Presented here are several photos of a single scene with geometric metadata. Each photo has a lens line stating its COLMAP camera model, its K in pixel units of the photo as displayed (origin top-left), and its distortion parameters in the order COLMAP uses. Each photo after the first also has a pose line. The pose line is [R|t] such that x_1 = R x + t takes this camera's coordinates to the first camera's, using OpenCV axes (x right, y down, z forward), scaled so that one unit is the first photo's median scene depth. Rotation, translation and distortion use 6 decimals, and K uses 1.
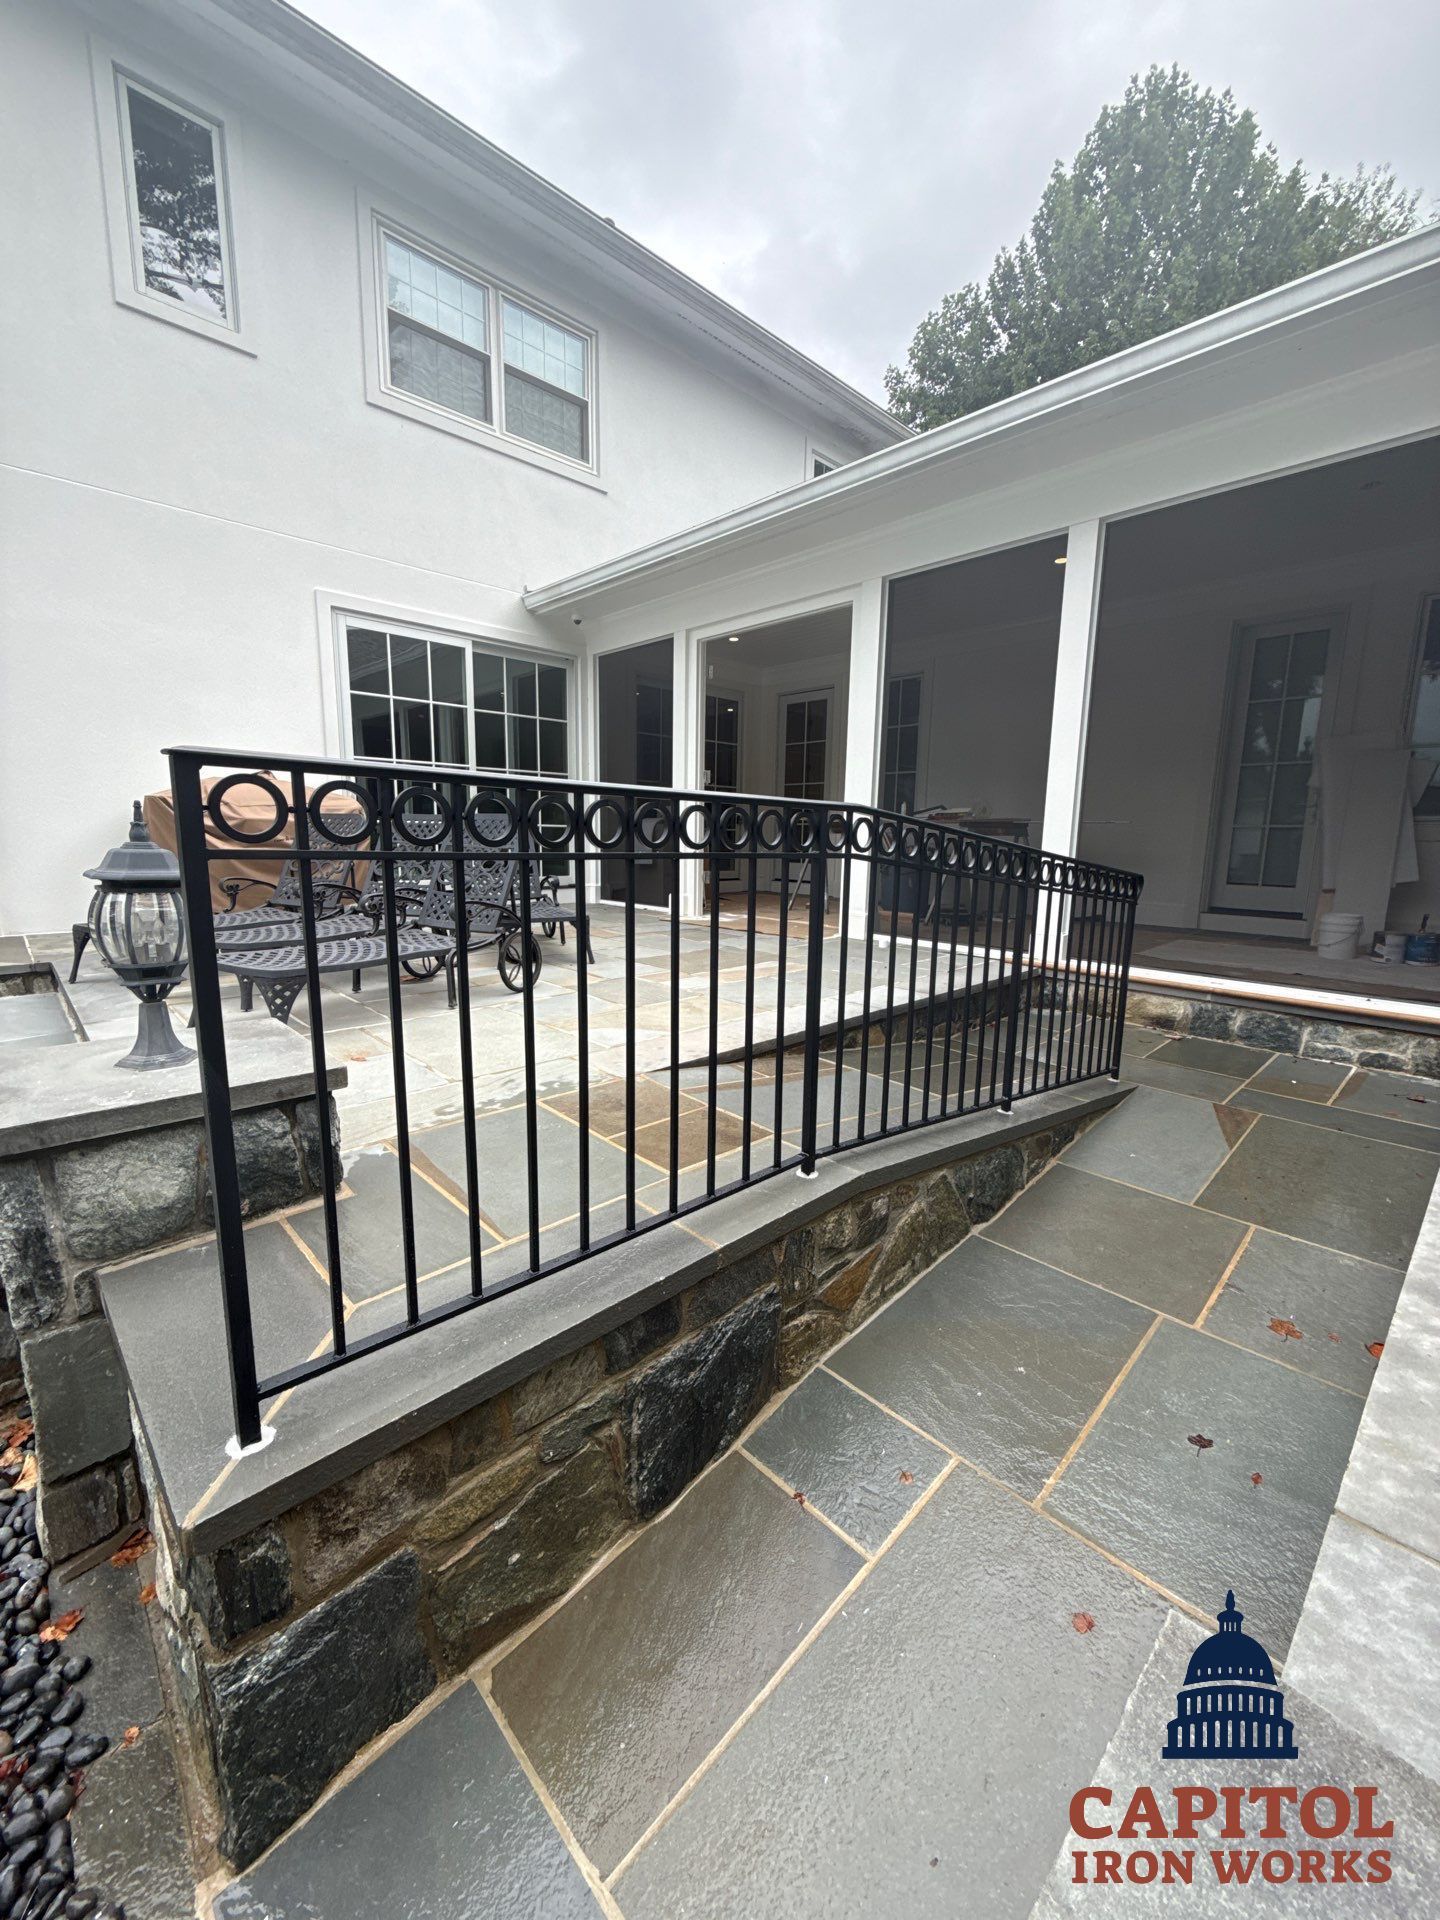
lens RADIAL K [[766.4, 0, 719.8], [0, 766.4, 971.2], [0, 0, 1]] dist [-0.000167, 0.000369]
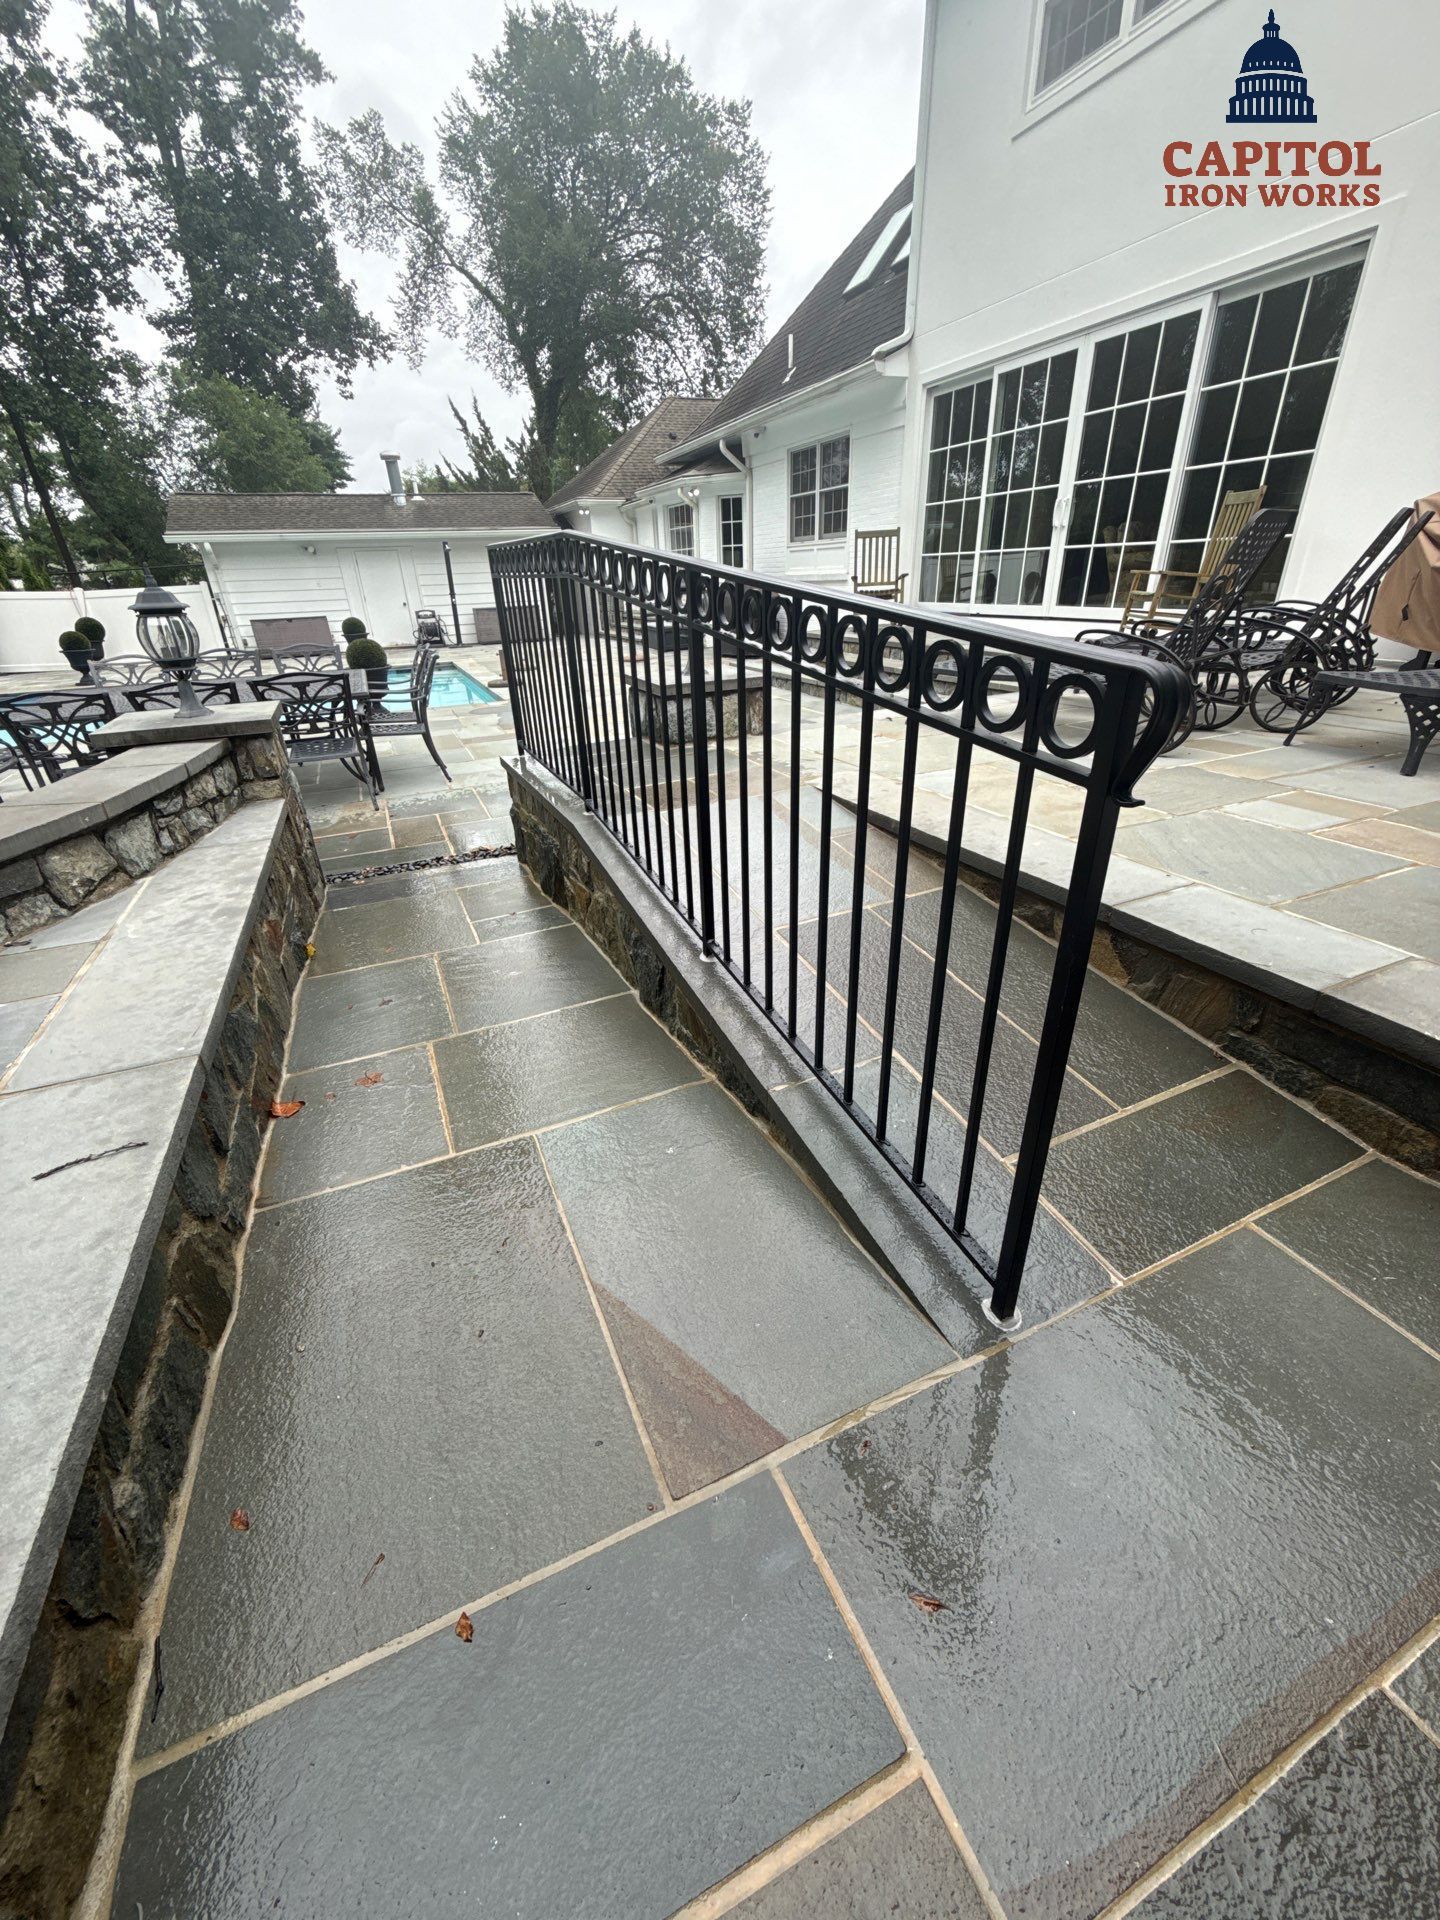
lens RADIAL K [[761.0, 0, 721.1], [0, 761.0, 958.1], [0, 0, 1]] dist [0.000117, -0.000286]
pose [[-0.339106, 0.422955, -0.840307, 1.019478], [-0.133095, 0.862678, 0.487926, -0.181836], [0.931285, 0.277300, -0.236246, 1.217132]]
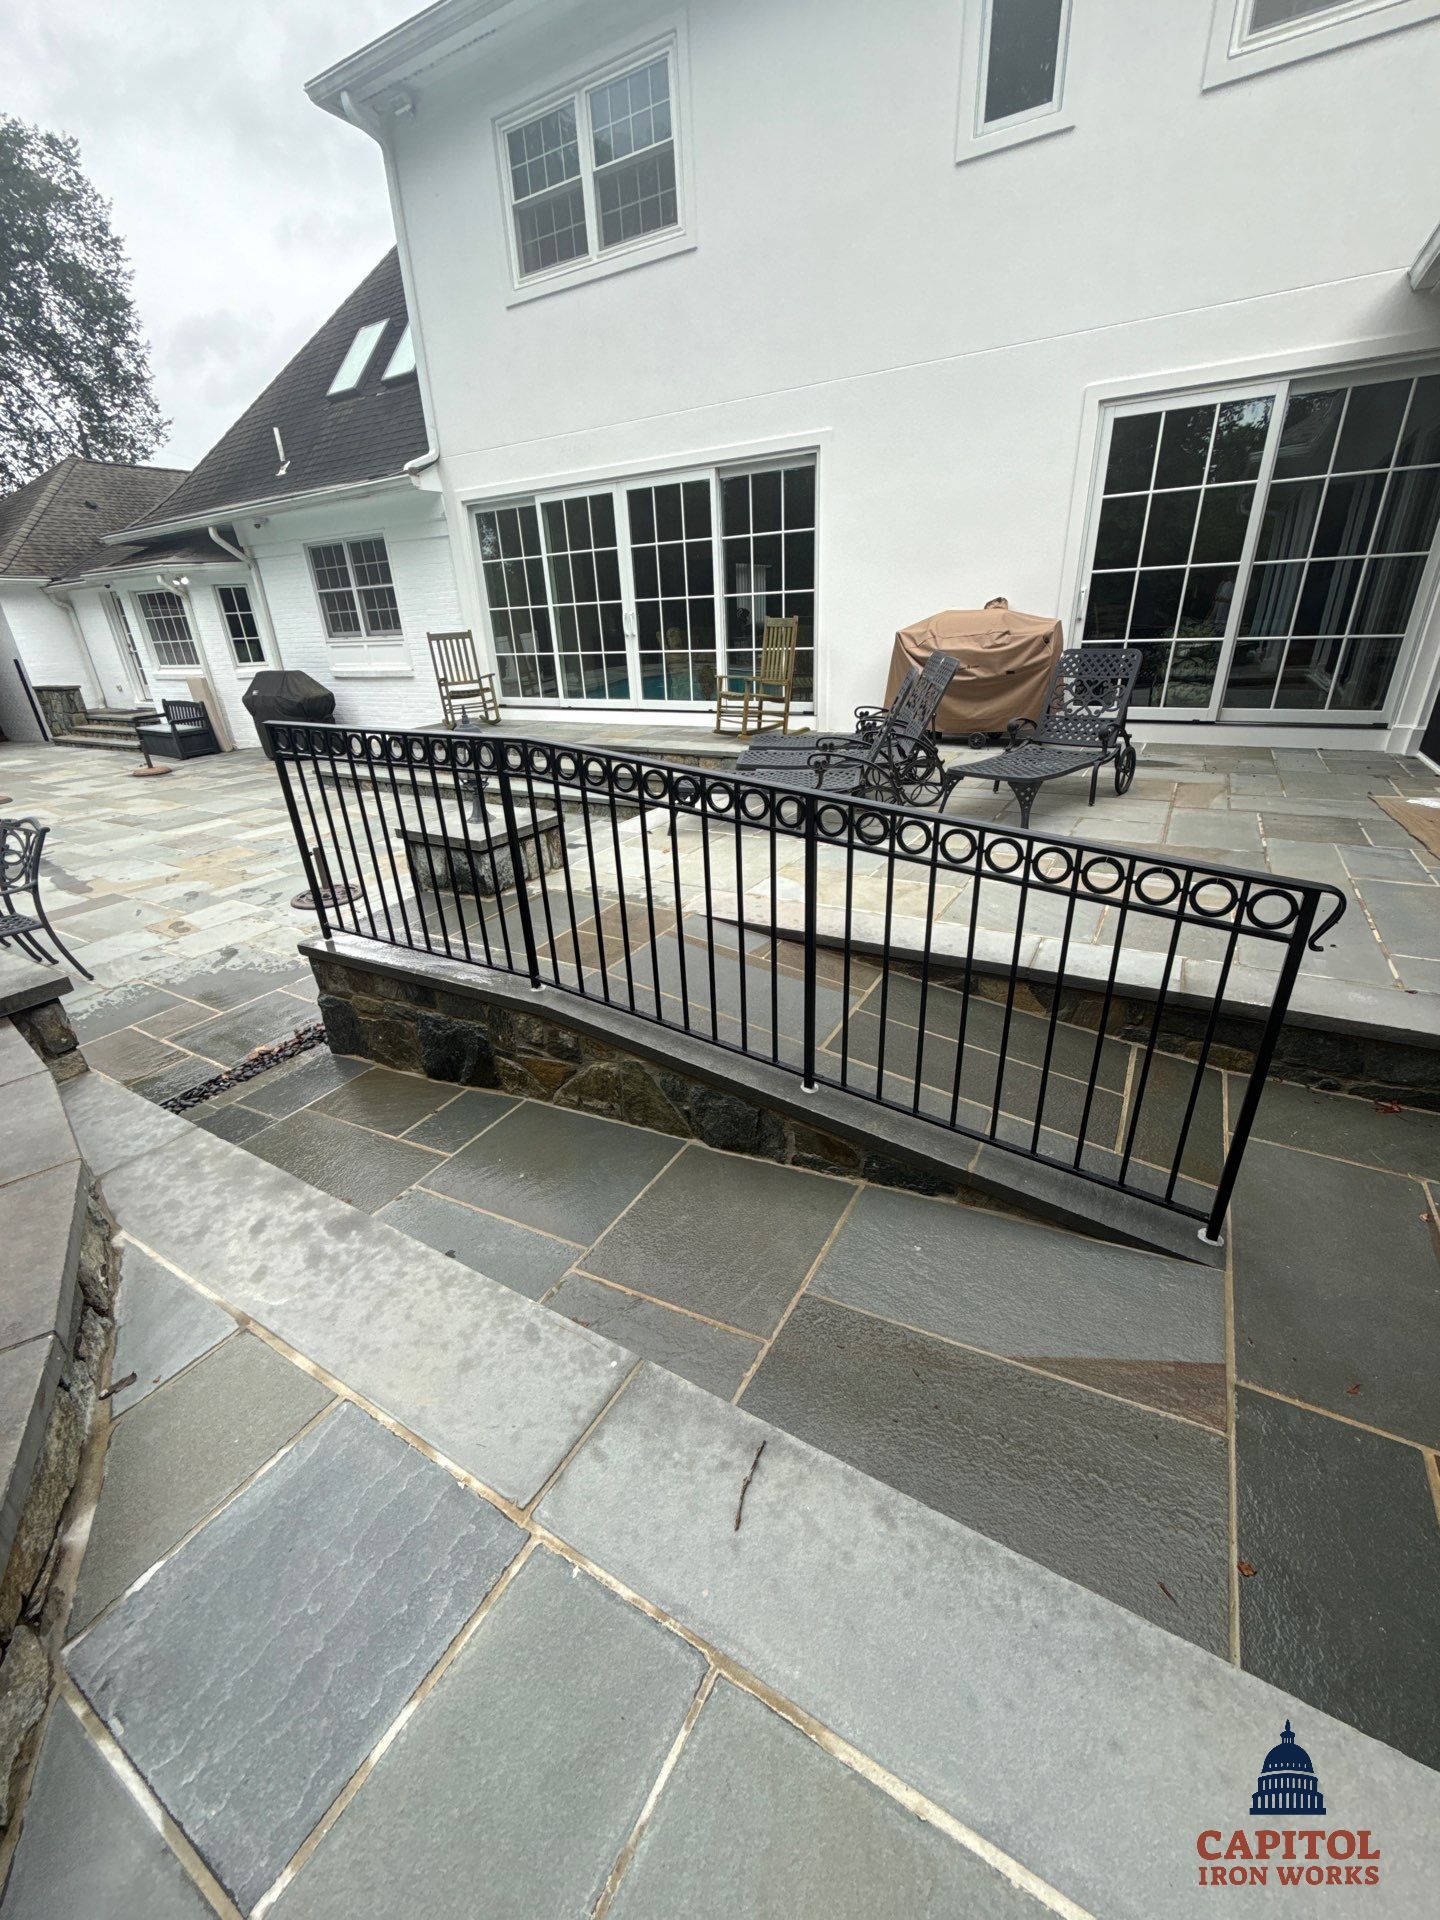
lens RADIAL K [[761.0, 0, 721.1], [0, 761.0, 958.1], [0, 0, 1]] dist [0.000117, -0.000286]
pose [[0.272773, 0.370063, -0.888059, 1.098585], [-0.120888, 0.928931, 0.349963, -0.255648], [0.954453, 0.011896, 0.298123, 0.662565]]
